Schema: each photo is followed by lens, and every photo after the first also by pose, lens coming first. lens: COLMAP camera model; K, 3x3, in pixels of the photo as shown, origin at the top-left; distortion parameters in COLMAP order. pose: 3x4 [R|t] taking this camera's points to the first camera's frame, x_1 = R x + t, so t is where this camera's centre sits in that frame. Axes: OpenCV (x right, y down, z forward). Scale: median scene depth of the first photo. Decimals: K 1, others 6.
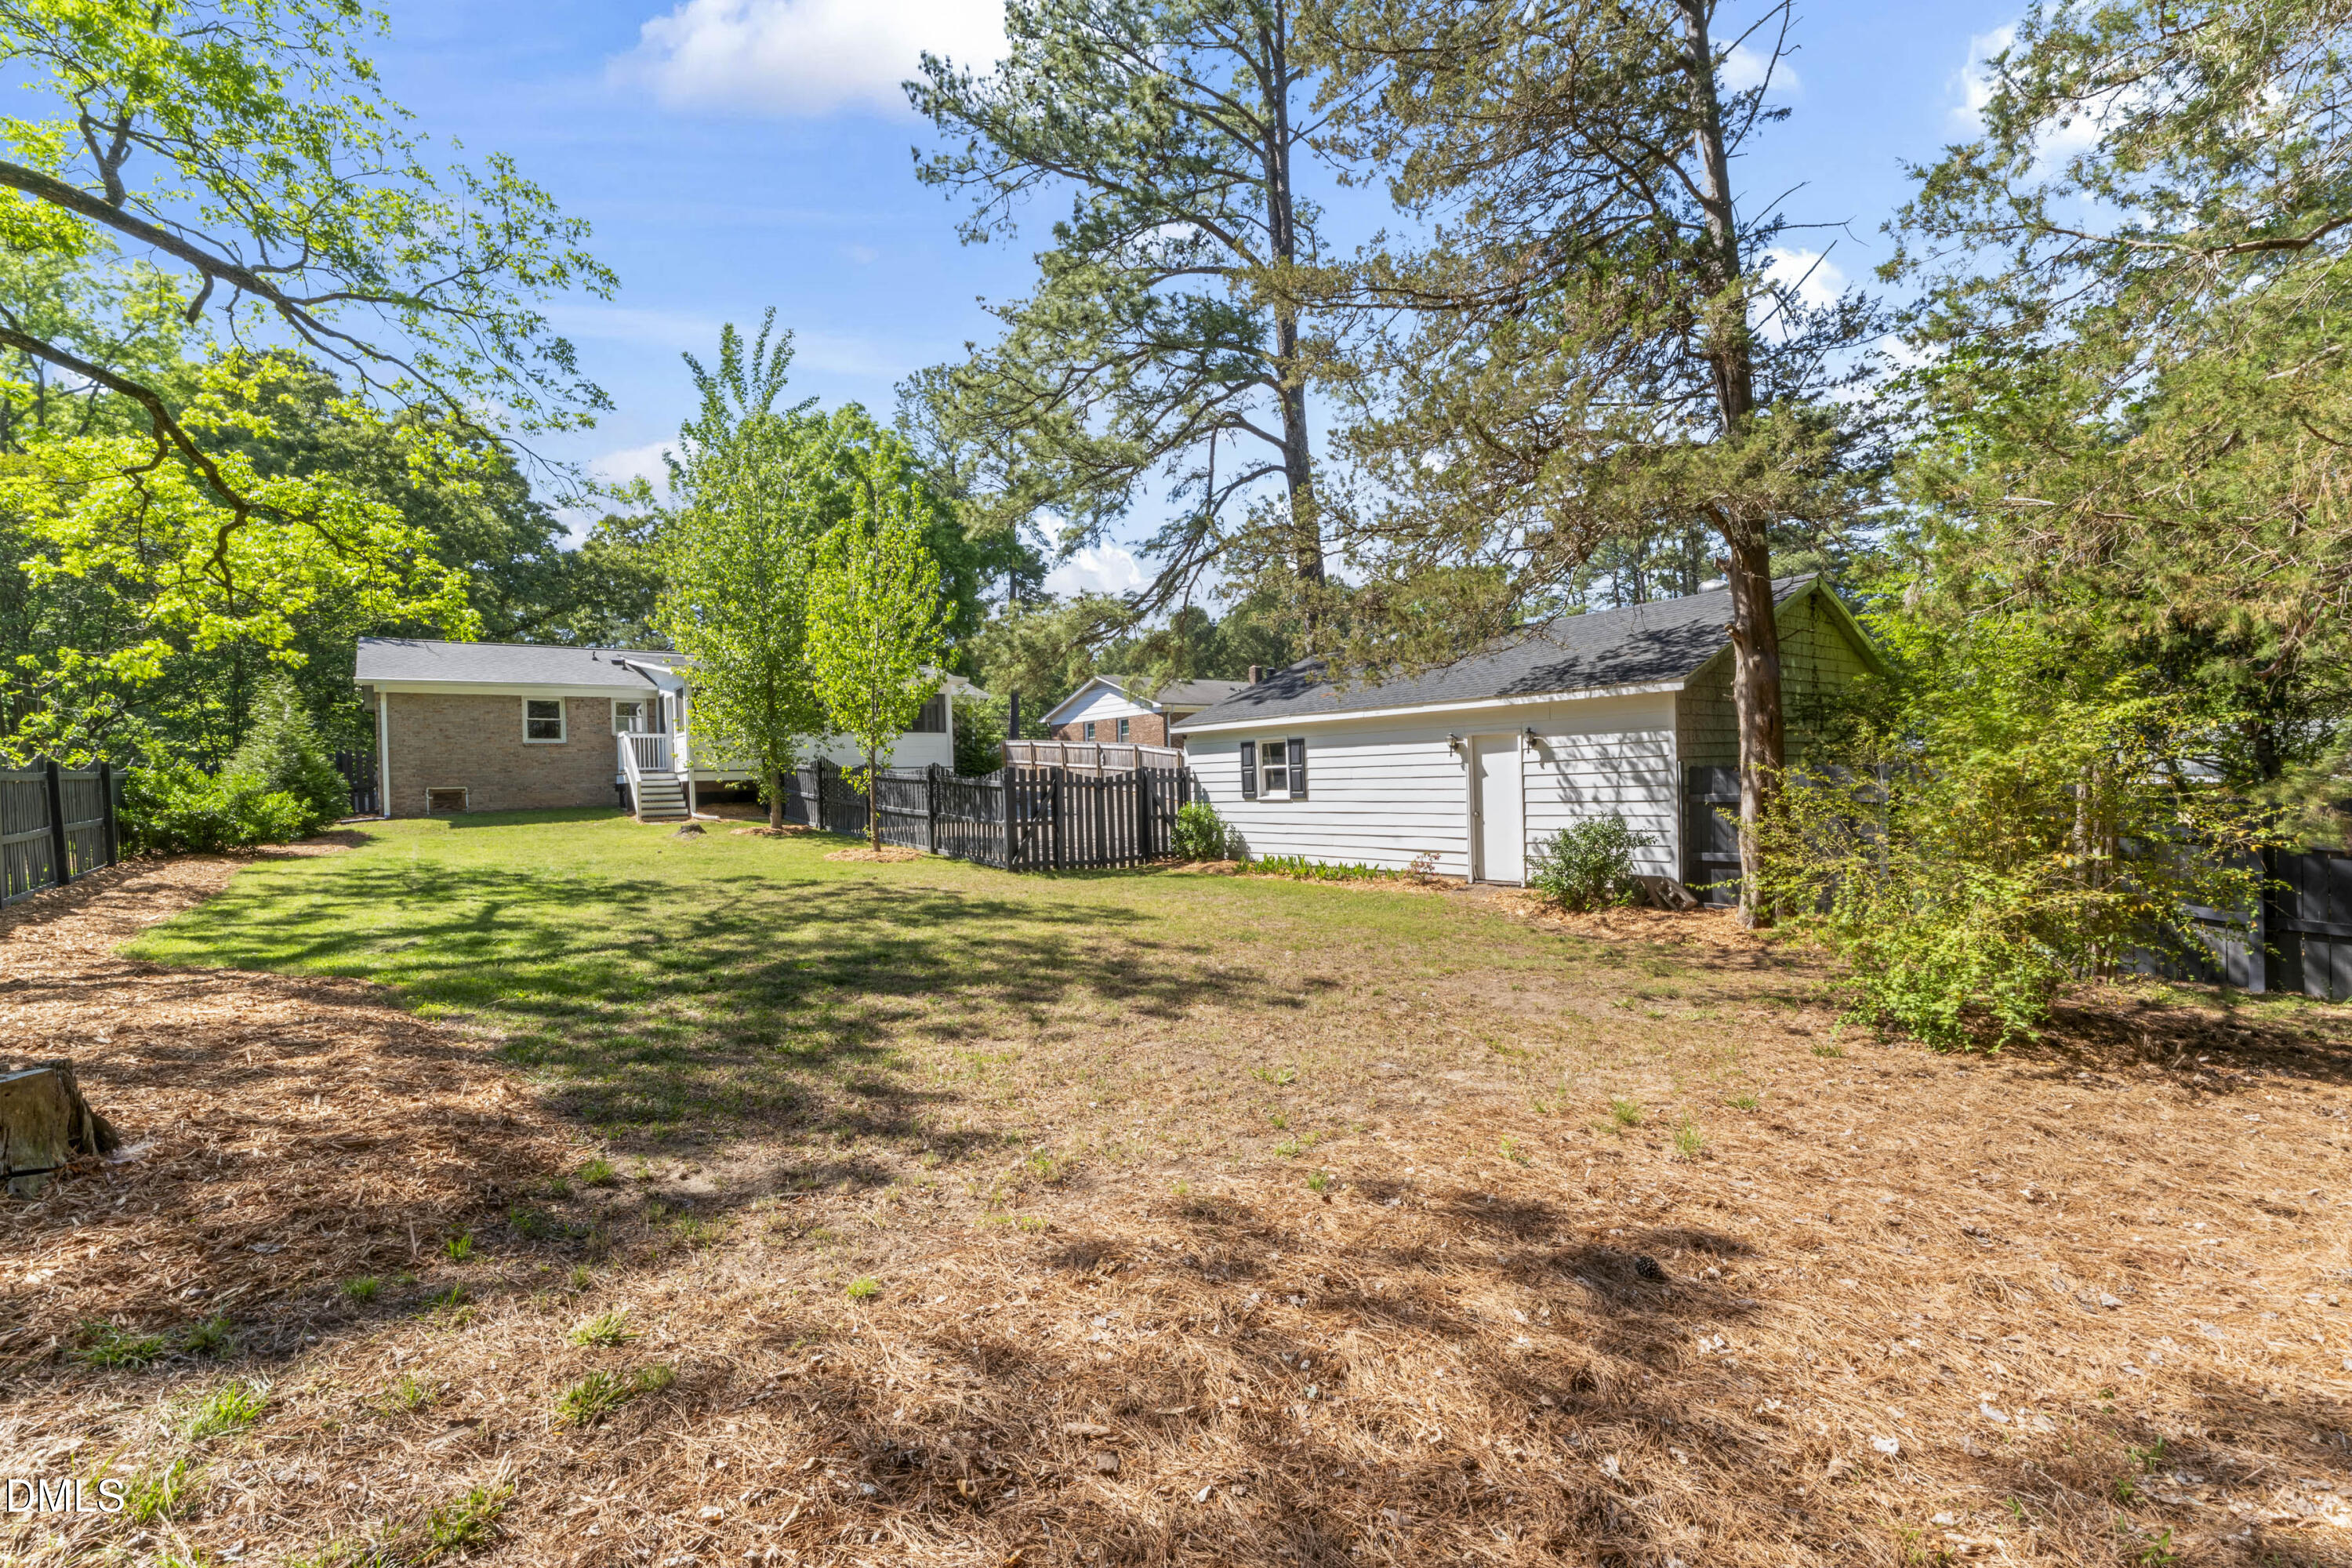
lens RADIAL K [[1009.3, 0, 1176.0], [0, 1009.3, 784.0], [0, 0, 1]] dist [-0.002196, -0.000567]
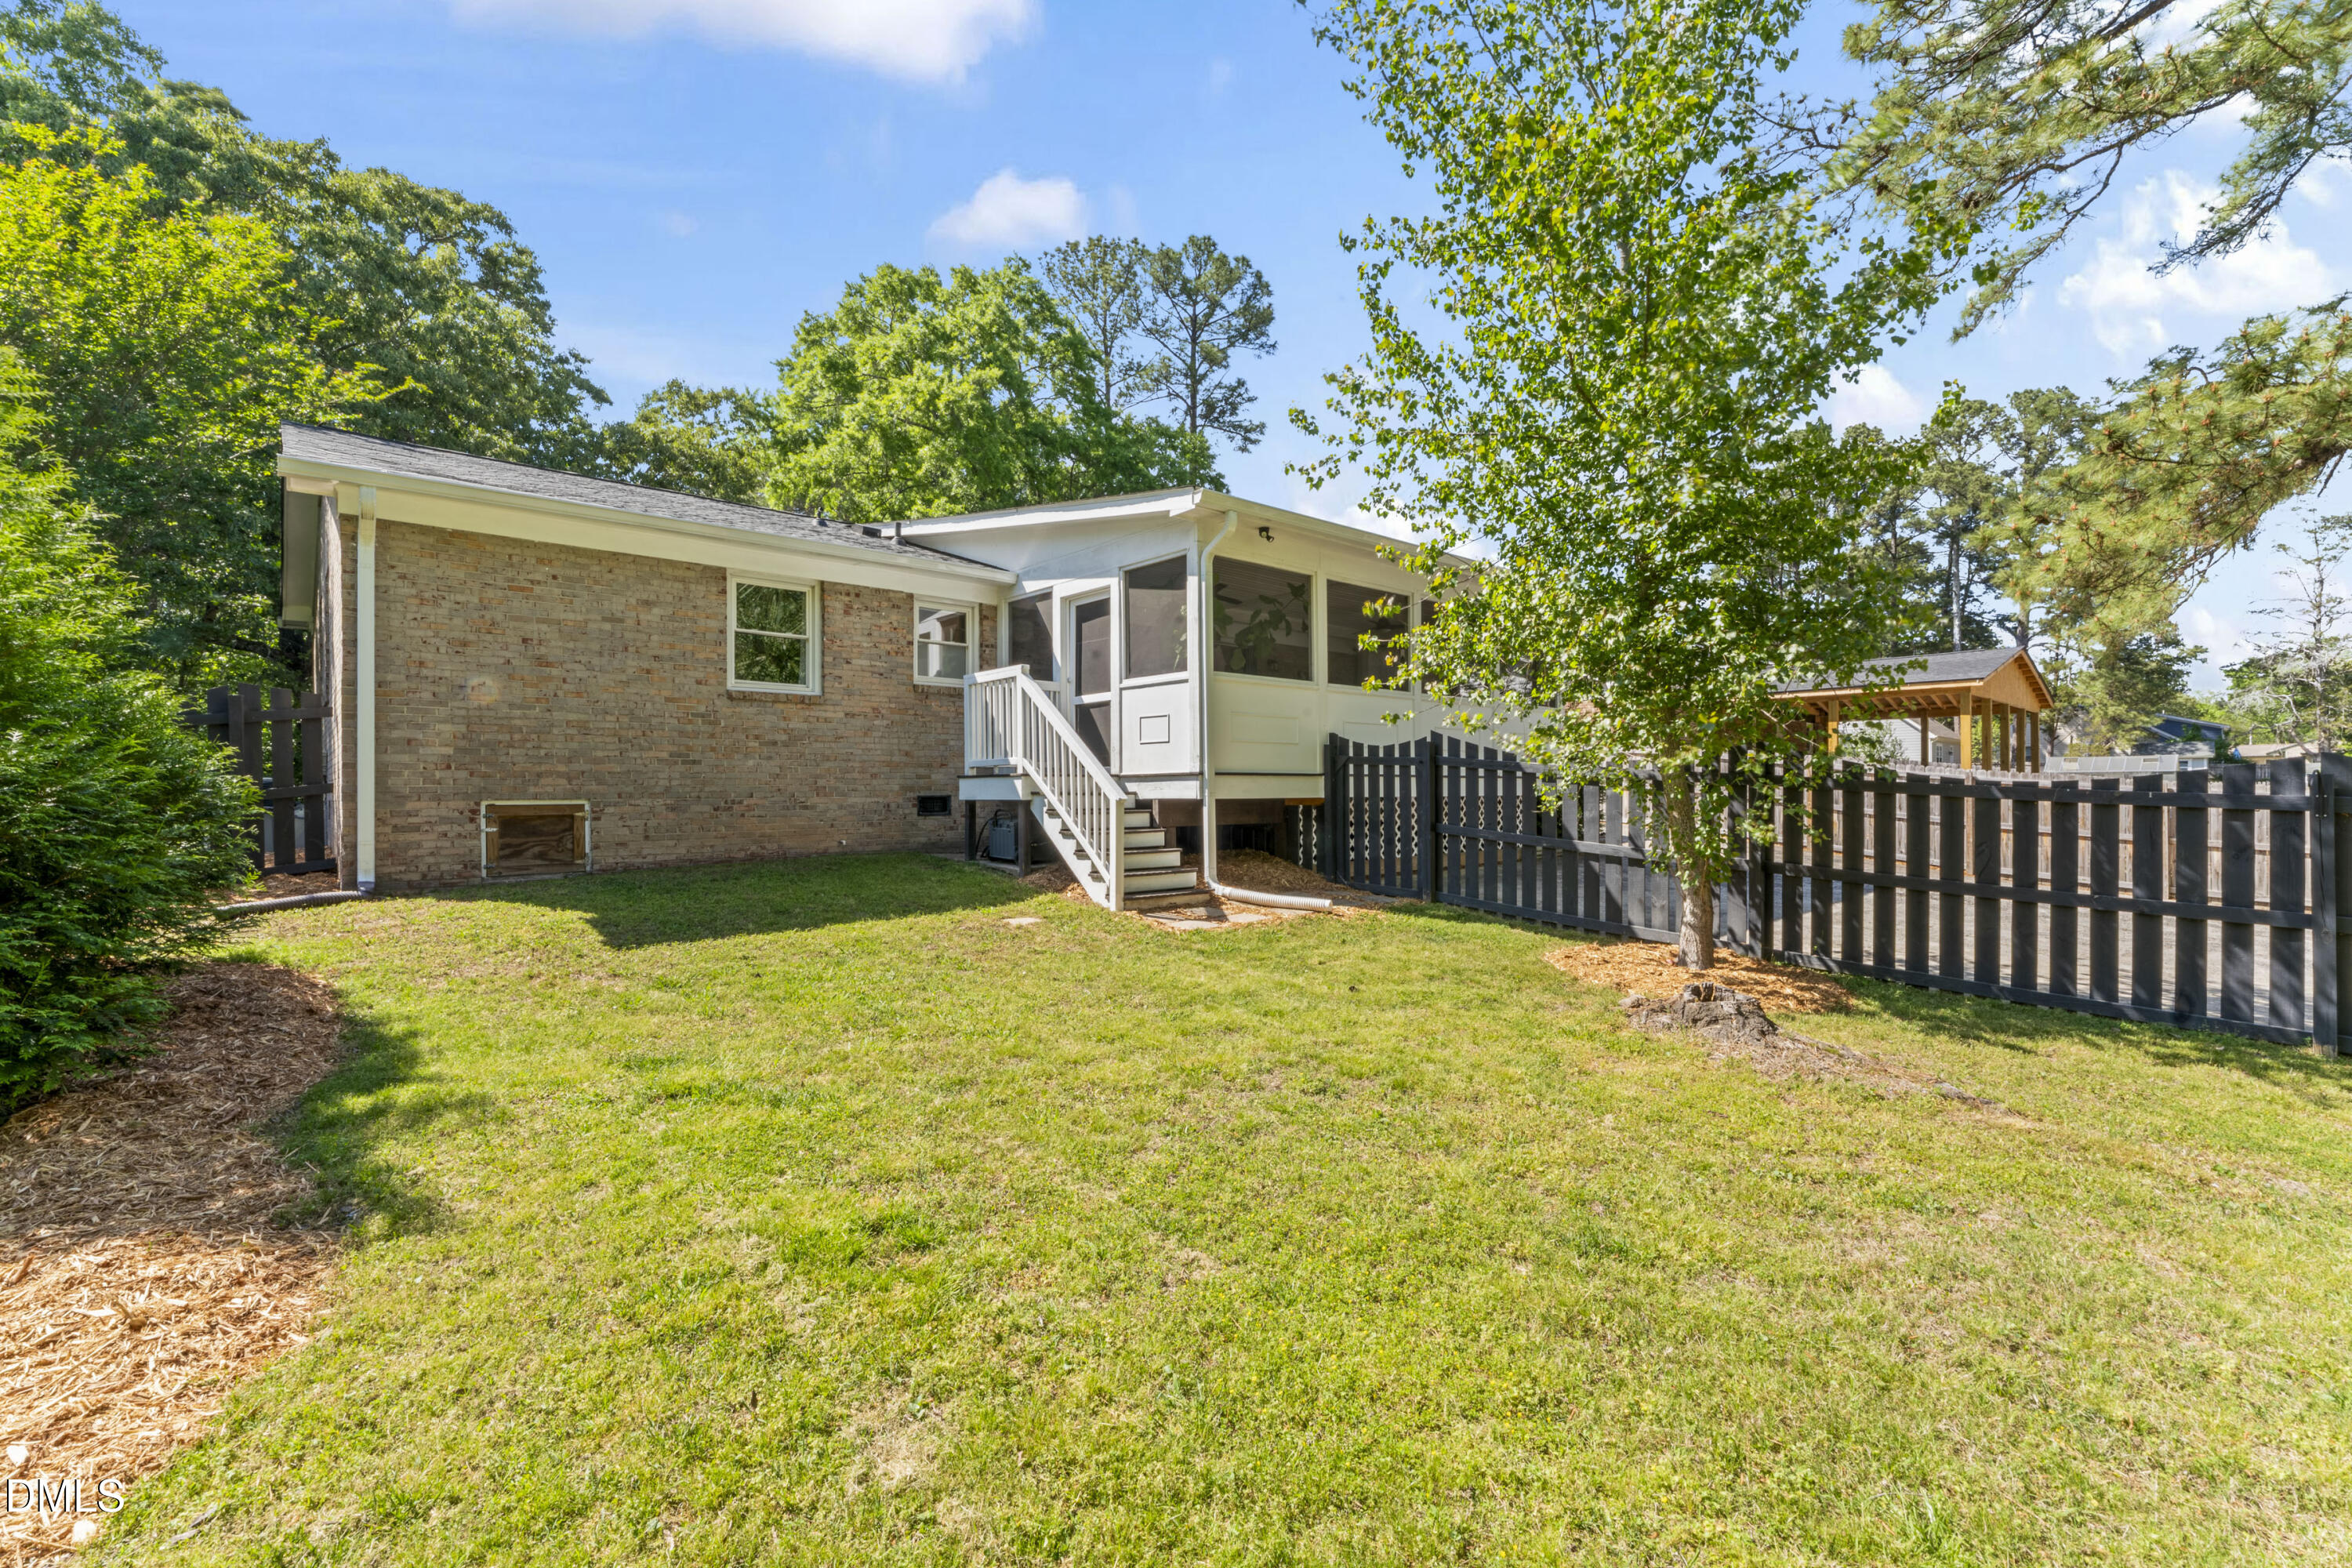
lens RADIAL K [[1009.3, 0, 1176.0], [0, 1009.3, 784.0], [0, 0, 1]] dist [-0.002196, -0.000567]
pose [[0.997800, 0.020405, 0.063080, -0.495549], [-0.019669, 0.999731, -0.012267, -0.003185], [-0.063314, 0.010999, 0.997933, 0.599791]]
